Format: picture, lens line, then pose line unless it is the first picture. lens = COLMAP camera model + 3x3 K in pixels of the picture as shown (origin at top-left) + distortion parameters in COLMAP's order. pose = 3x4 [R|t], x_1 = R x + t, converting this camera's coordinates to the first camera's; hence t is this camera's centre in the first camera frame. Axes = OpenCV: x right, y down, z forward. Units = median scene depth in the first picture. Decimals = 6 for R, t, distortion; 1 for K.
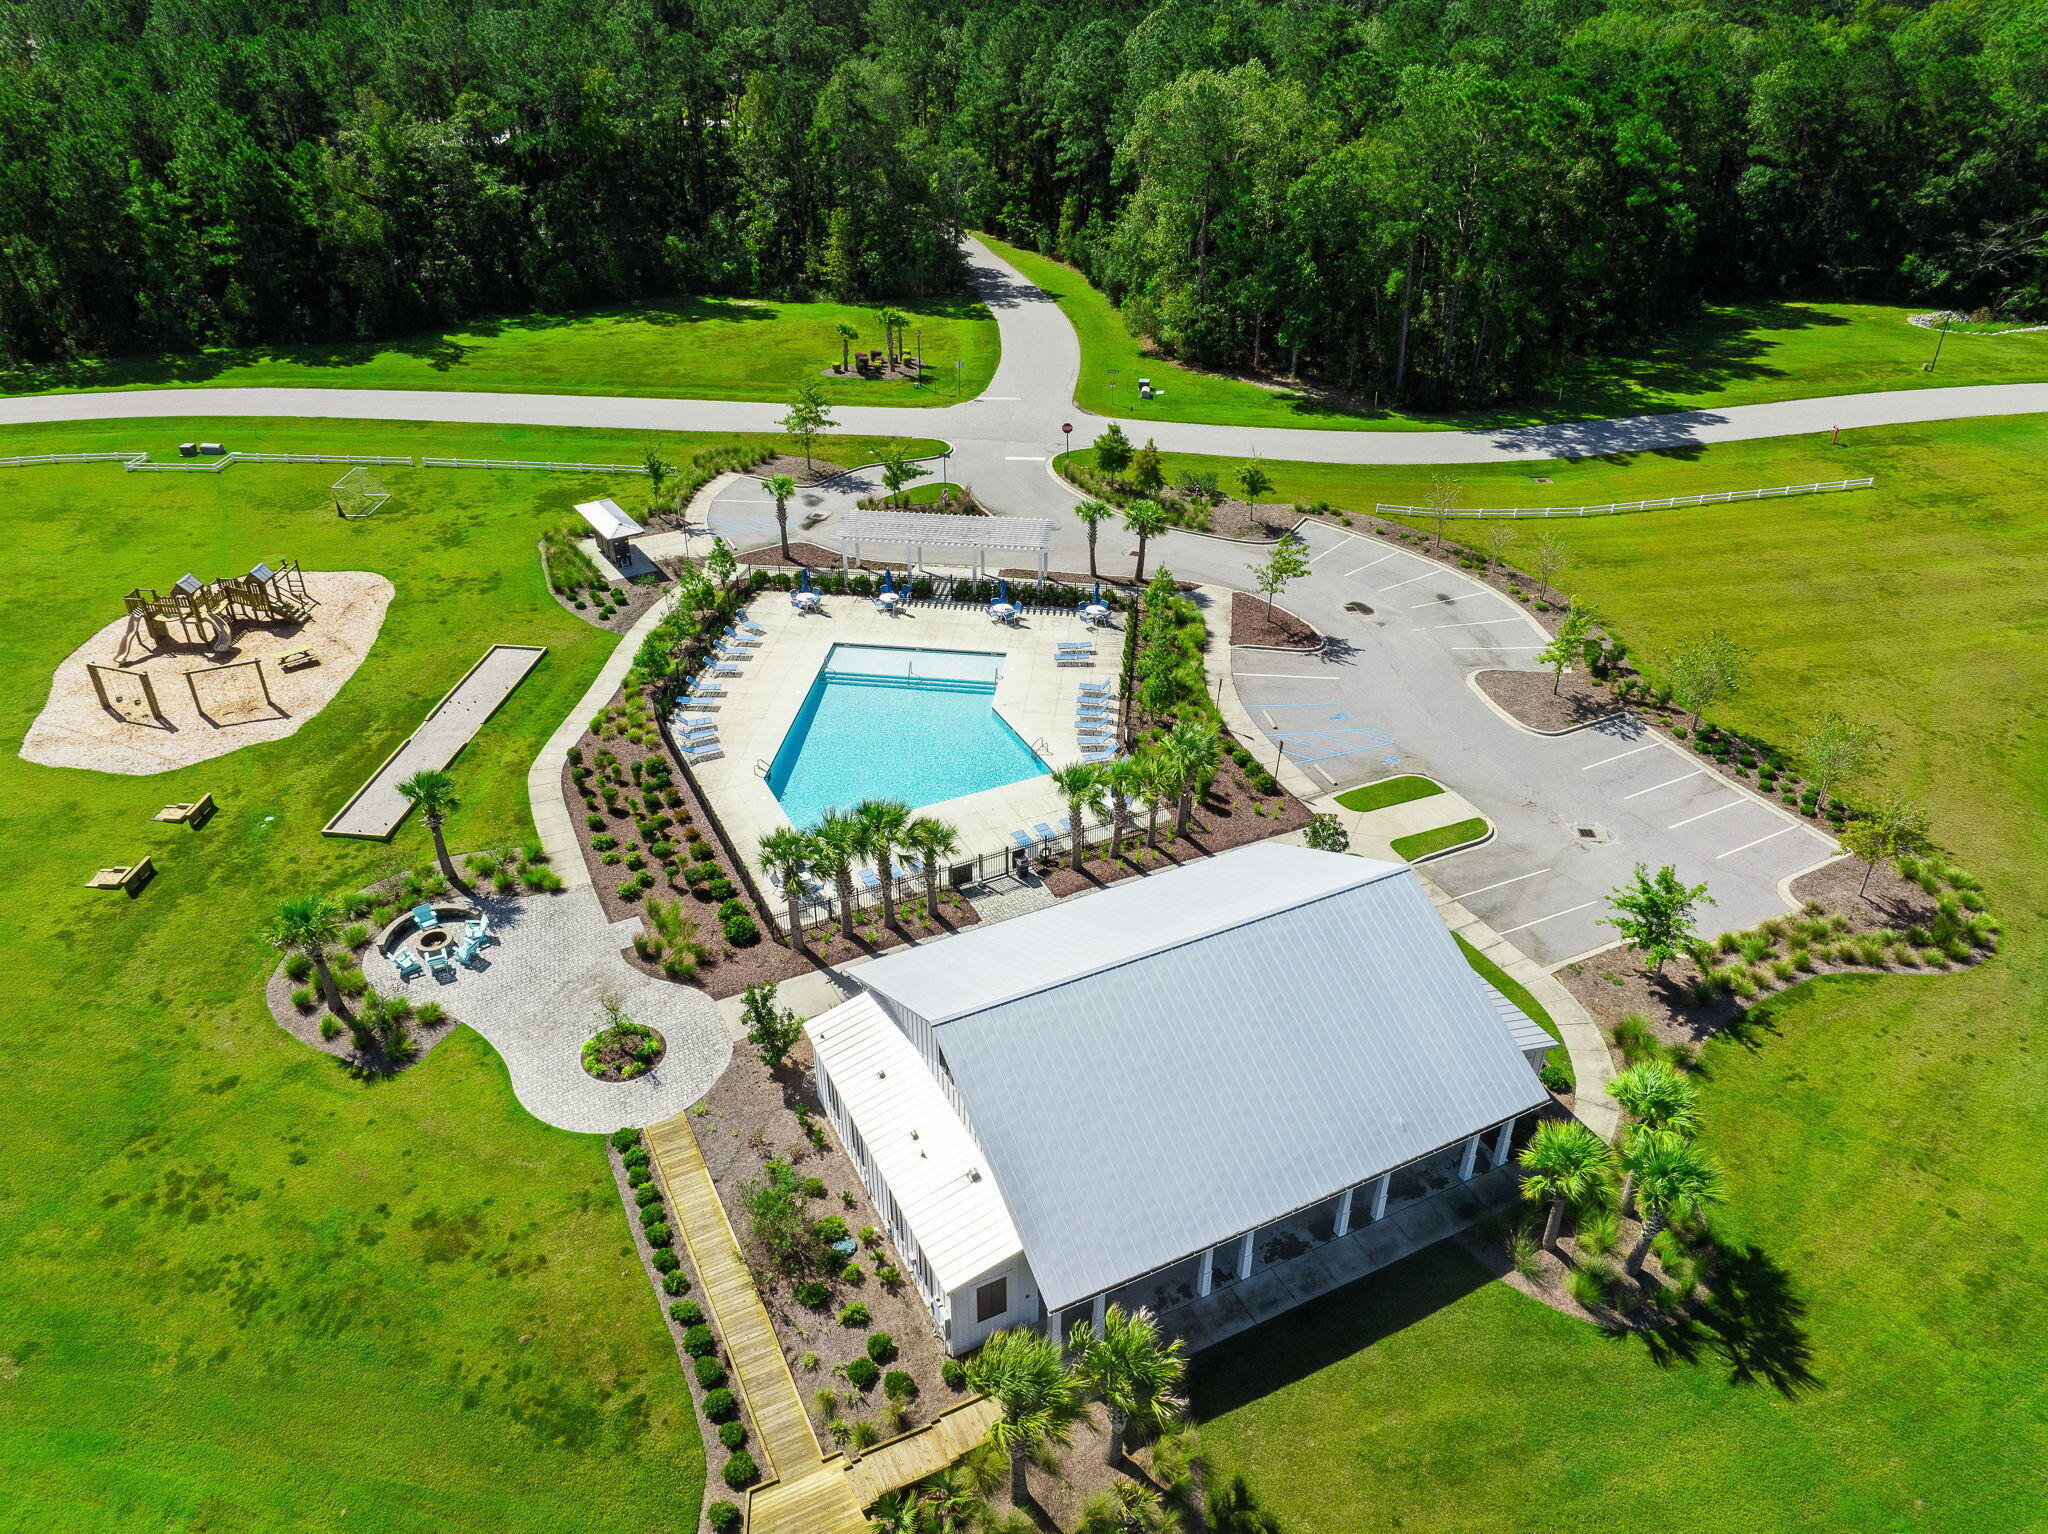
lens RADIAL K [[1450.5, 0, 1024.0], [0, 1450.5, 767.0], [0, 0, 1]] dist [-0.062164, 0.029316]
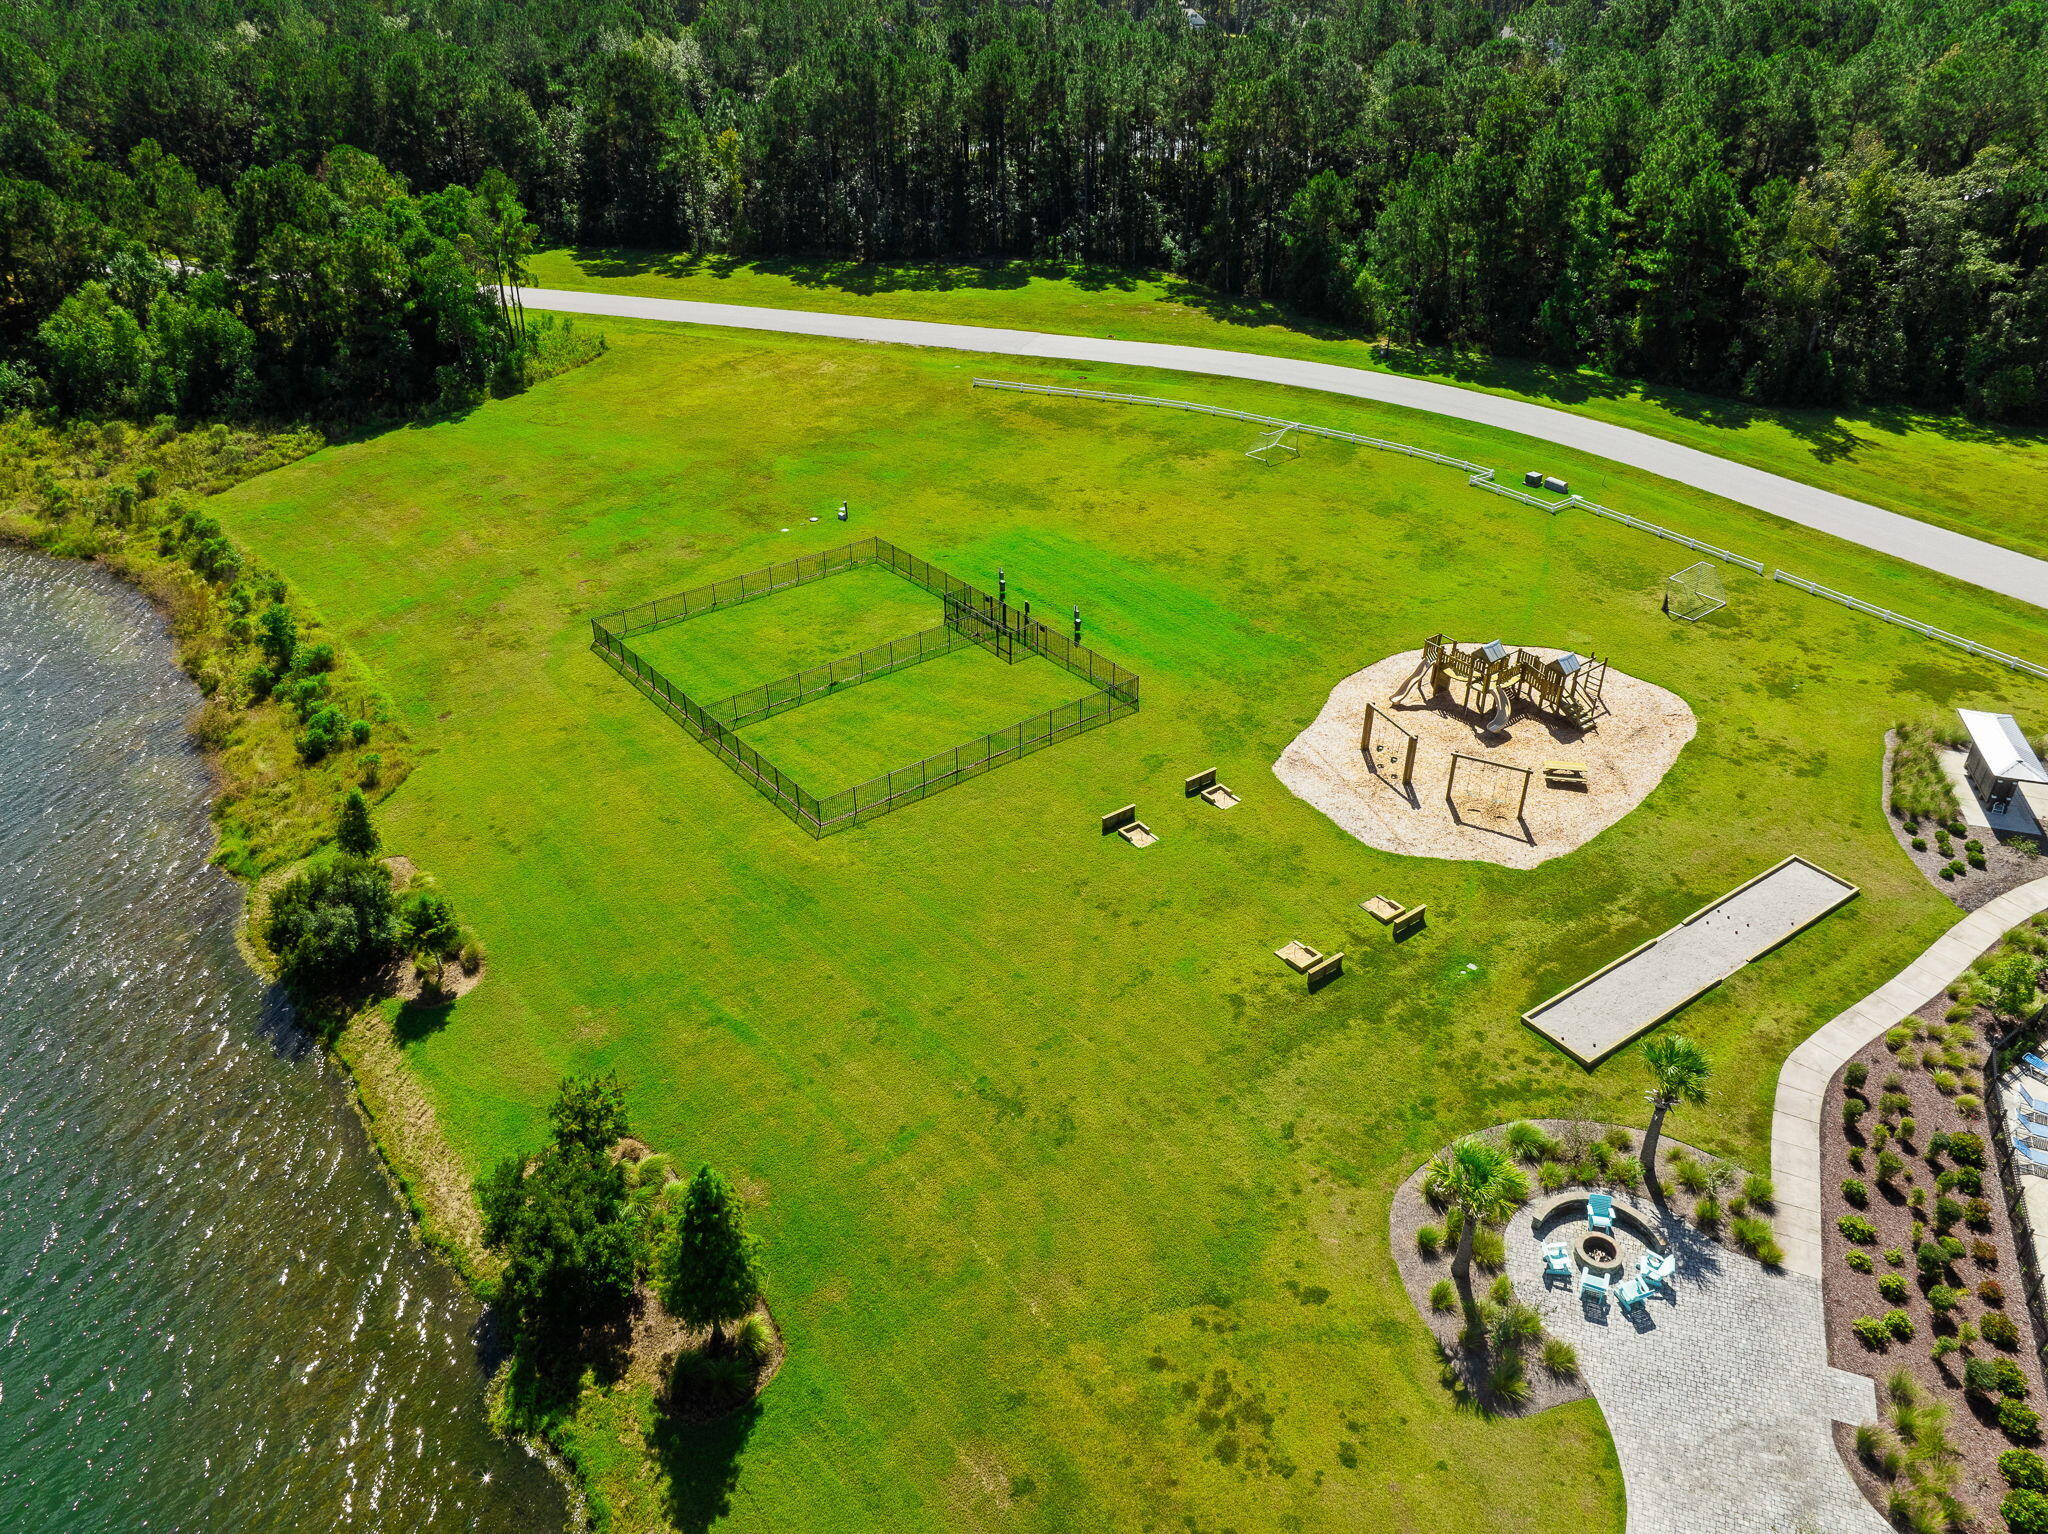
lens RADIAL K [[1450.5, 0, 1024.0], [0, 1450.5, 767.0], [0, 0, 1]] dist [-0.062164, 0.029316]
pose [[0.655180, 0.391028, -0.646403, -0.163748], [-0.392209, 0.907341, 0.151342, -0.085987], [0.645687, 0.154369, 0.747836, 0.131974]]
